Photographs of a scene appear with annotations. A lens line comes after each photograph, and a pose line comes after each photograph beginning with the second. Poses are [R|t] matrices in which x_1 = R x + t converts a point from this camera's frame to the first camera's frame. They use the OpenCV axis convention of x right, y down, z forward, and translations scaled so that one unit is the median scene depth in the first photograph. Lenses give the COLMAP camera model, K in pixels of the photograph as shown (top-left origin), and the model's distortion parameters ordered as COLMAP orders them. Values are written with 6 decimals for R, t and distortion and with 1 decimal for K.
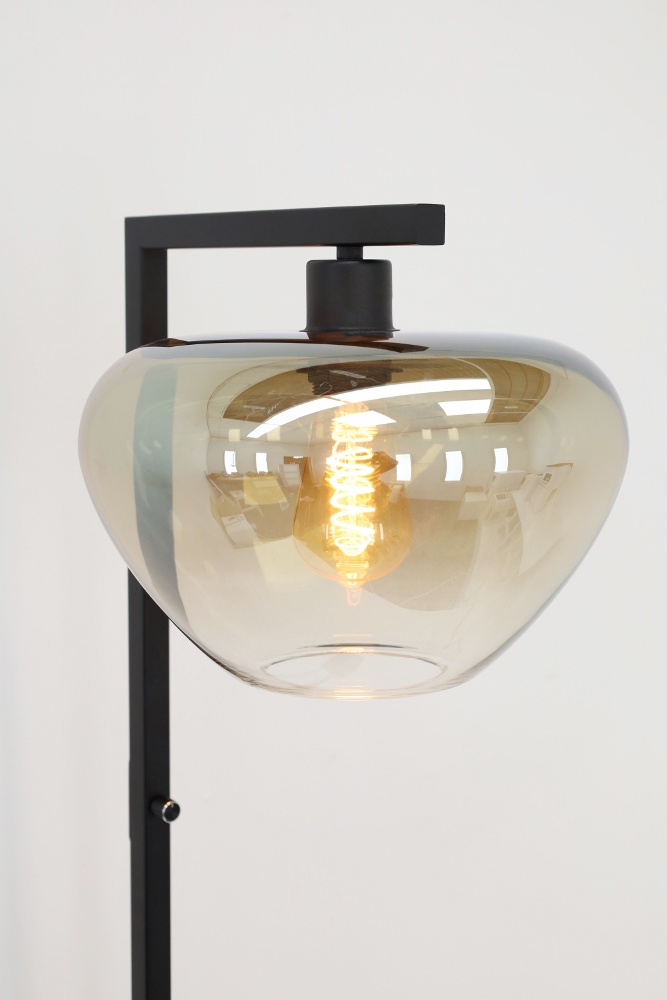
lens RADIAL K [[1900.5, 0, 331.1], [0, 1900.5, 496.4], [0, 0, 1]] dist [-0.004791, 0.000000]
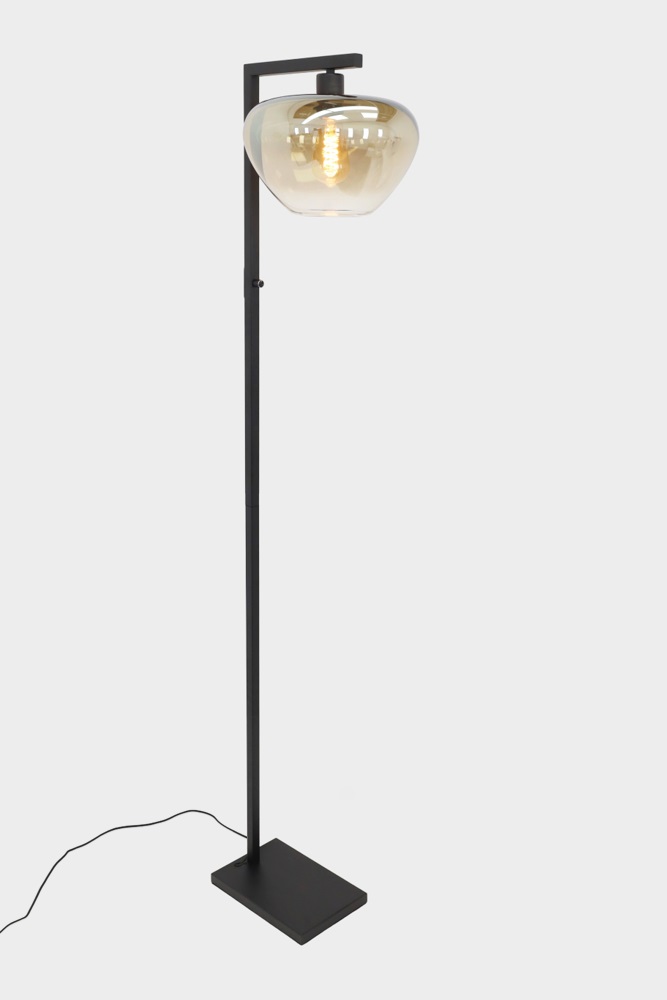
lens RADIAL K [[981.1, 0, 334.7], [0, 981.1, 501.0], [0, 0, 1]] dist [-0.102041, 0.000000]
pose [[0.998425, -0.004577, 0.055915, -0.077537], [-0.008492, 0.972852, 0.231274, 0.198654], [-0.055456, -0.231385, 0.971280, -0.688319]]
